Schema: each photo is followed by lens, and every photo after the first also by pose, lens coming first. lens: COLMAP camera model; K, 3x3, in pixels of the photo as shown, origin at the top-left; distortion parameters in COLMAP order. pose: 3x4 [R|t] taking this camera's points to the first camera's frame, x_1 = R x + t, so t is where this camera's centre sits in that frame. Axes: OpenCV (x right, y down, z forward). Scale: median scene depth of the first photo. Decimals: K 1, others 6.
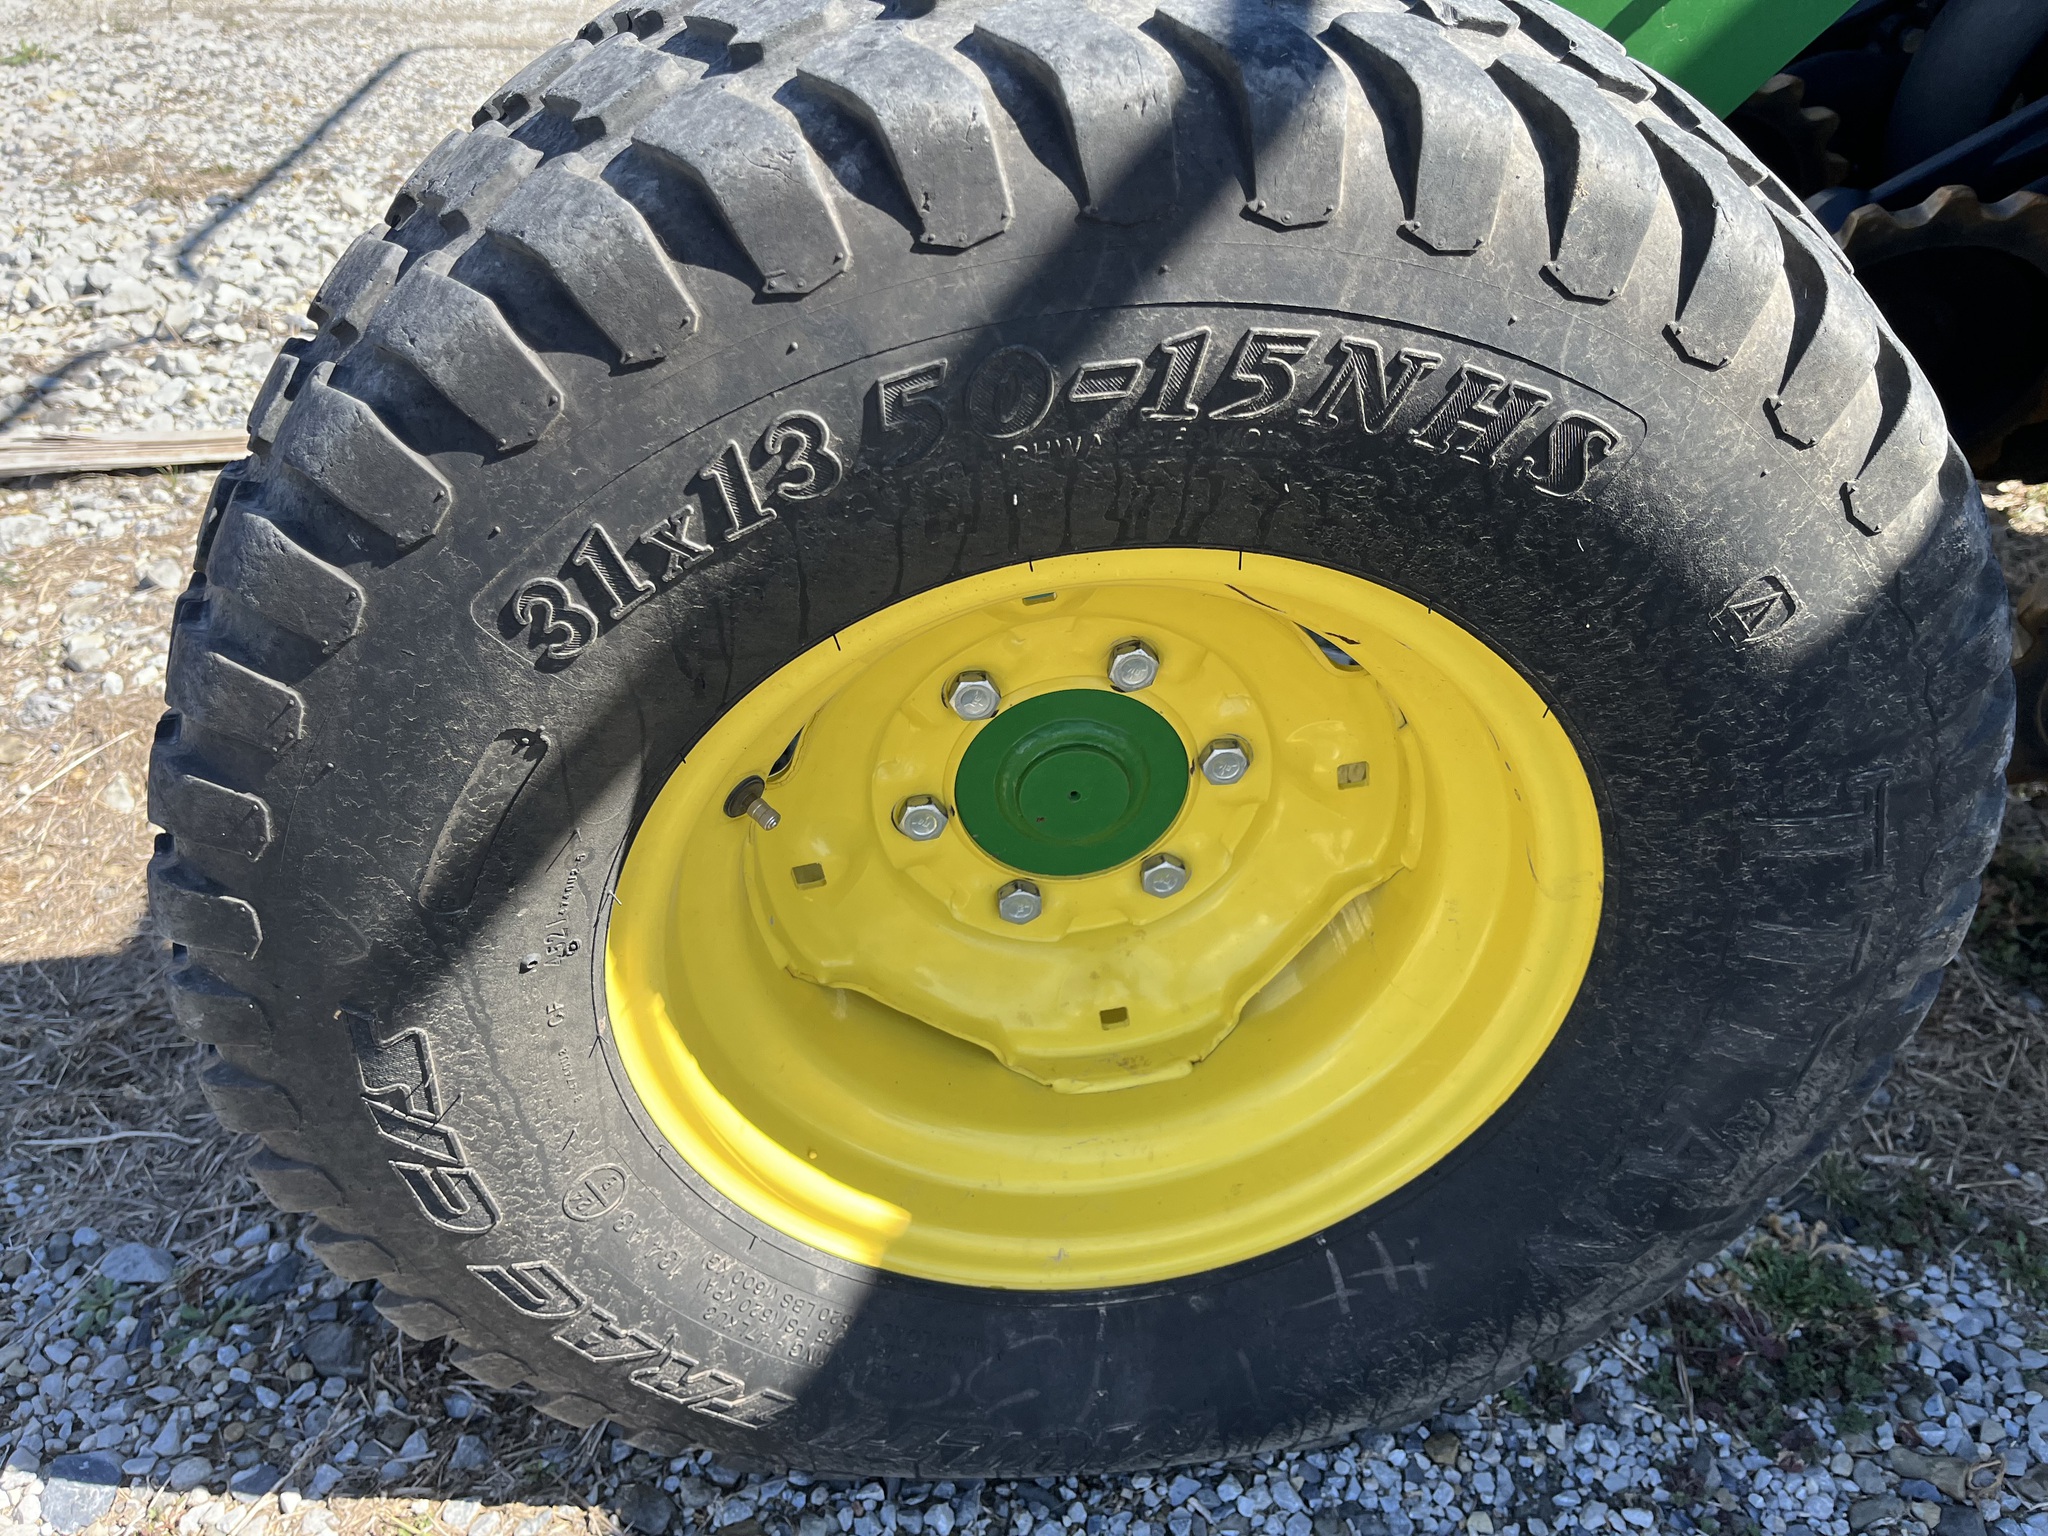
lens RADIAL K [[1532.1, 0, 1018.6], [0, 1532.1, 758.2], [0, 0, 1]] dist [0.065178, -0.086251]
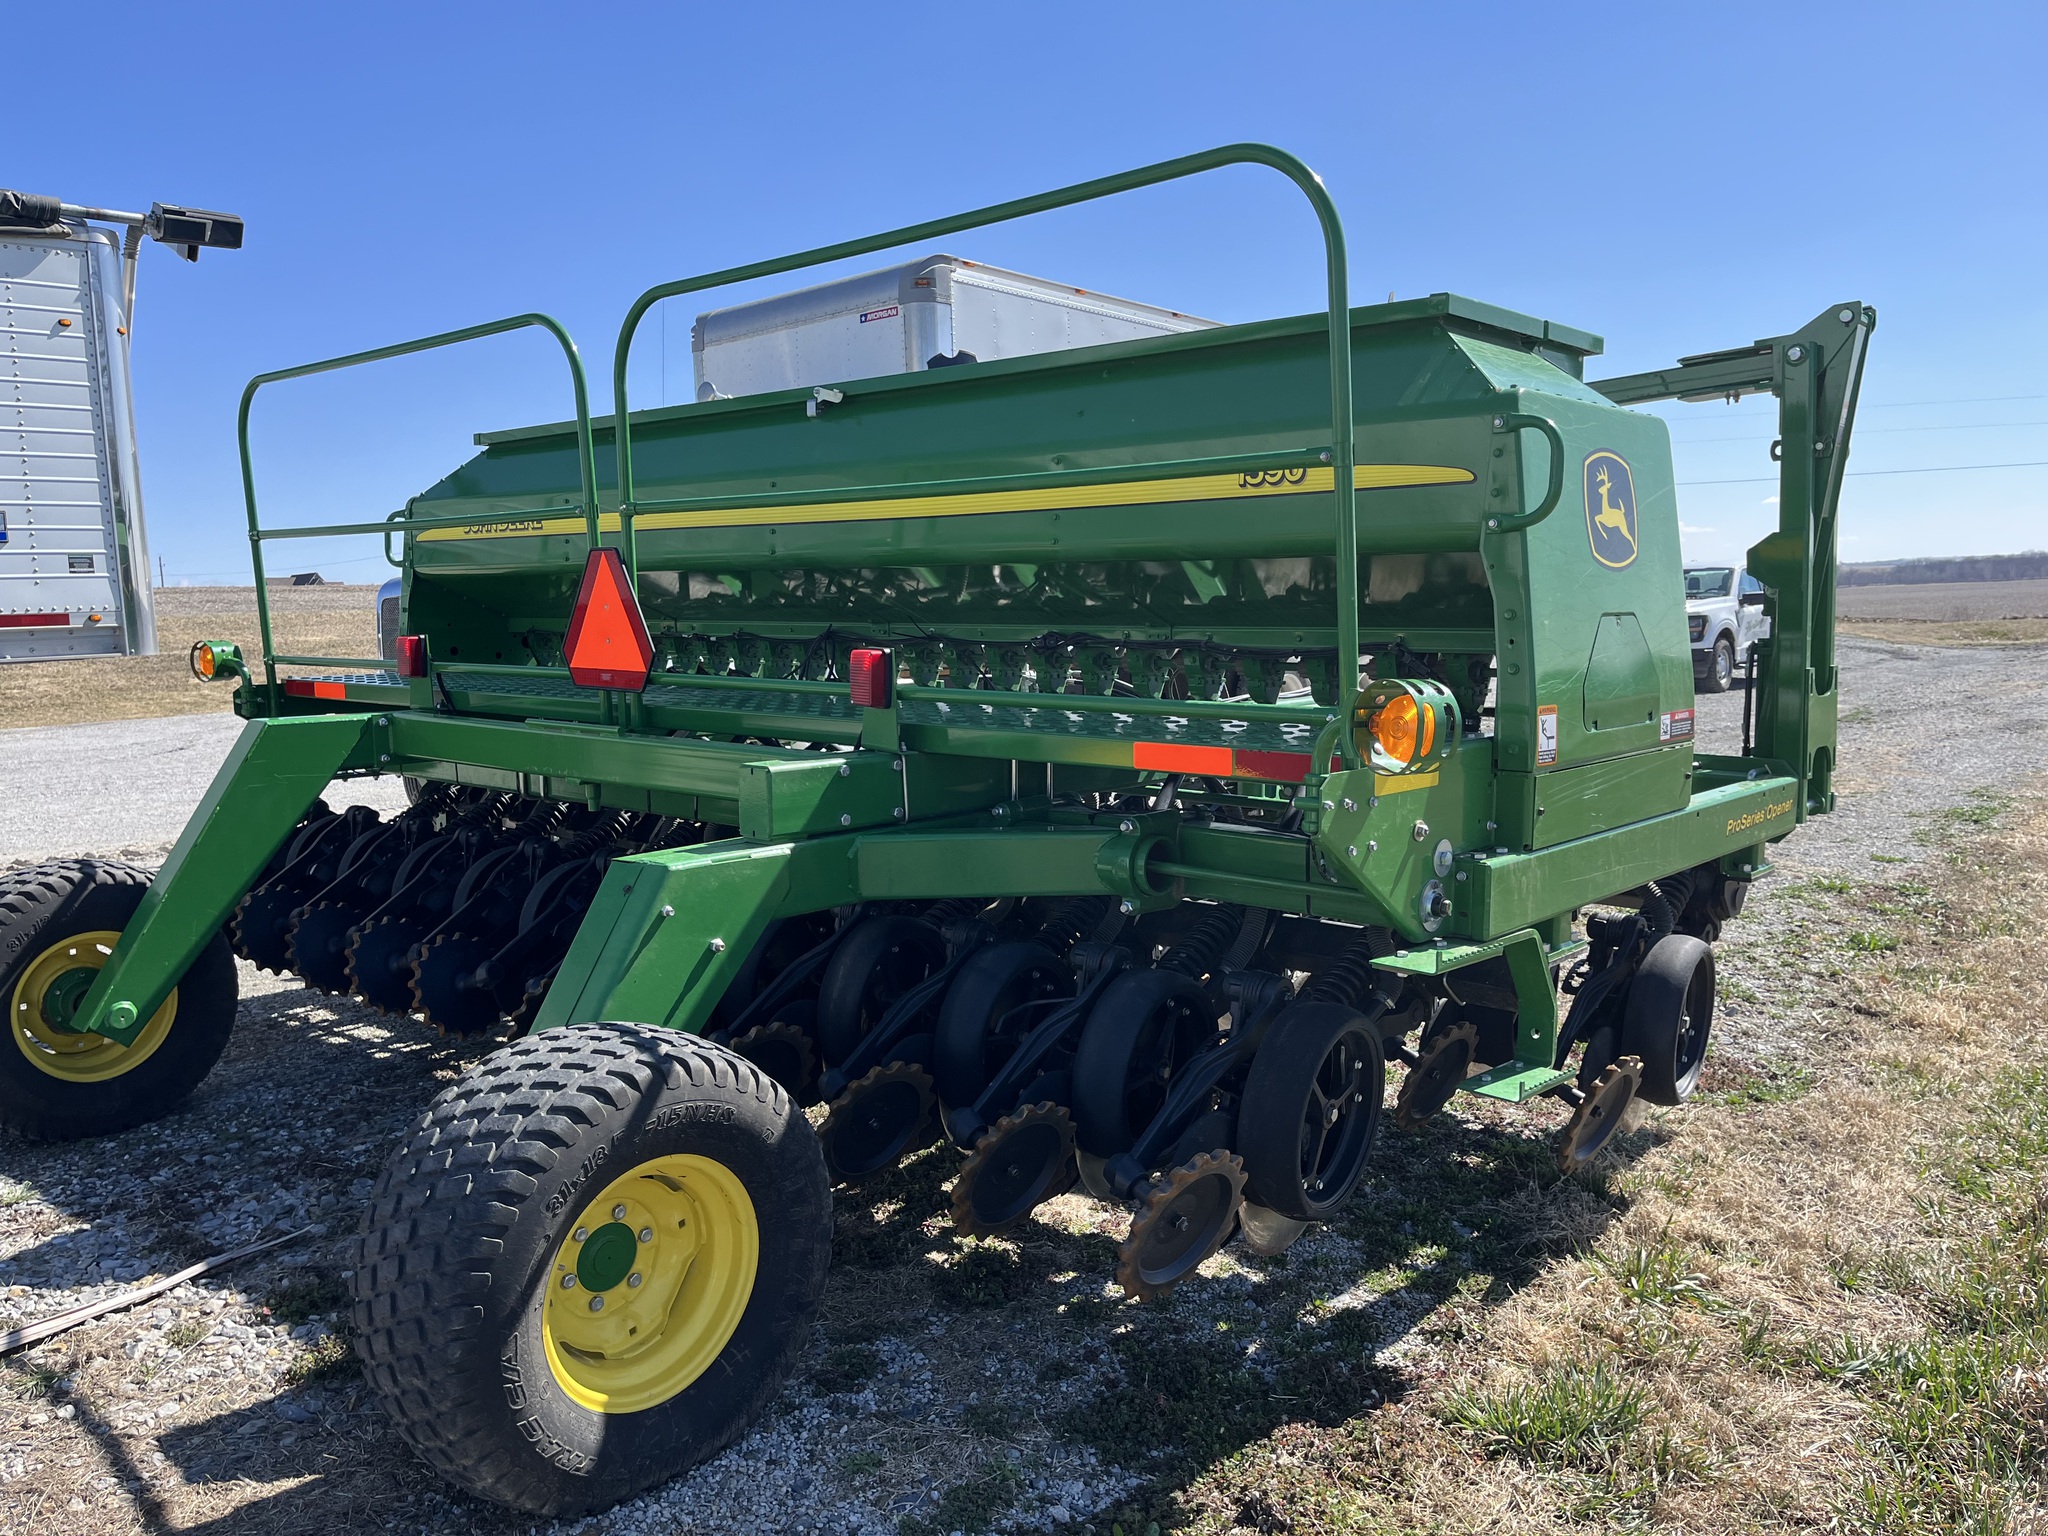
lens RADIAL K [[1532.1, 0, 1018.6], [0, 1532.1, 758.2], [0, 0, 1]] dist [0.065178, -0.086251]
pose [[0.737609, -0.111382, 0.665978, -2.226728], [0.410574, 0.857004, -0.311404, 0.785824], [-0.536061, 0.503128, 0.677865, -3.625638]]
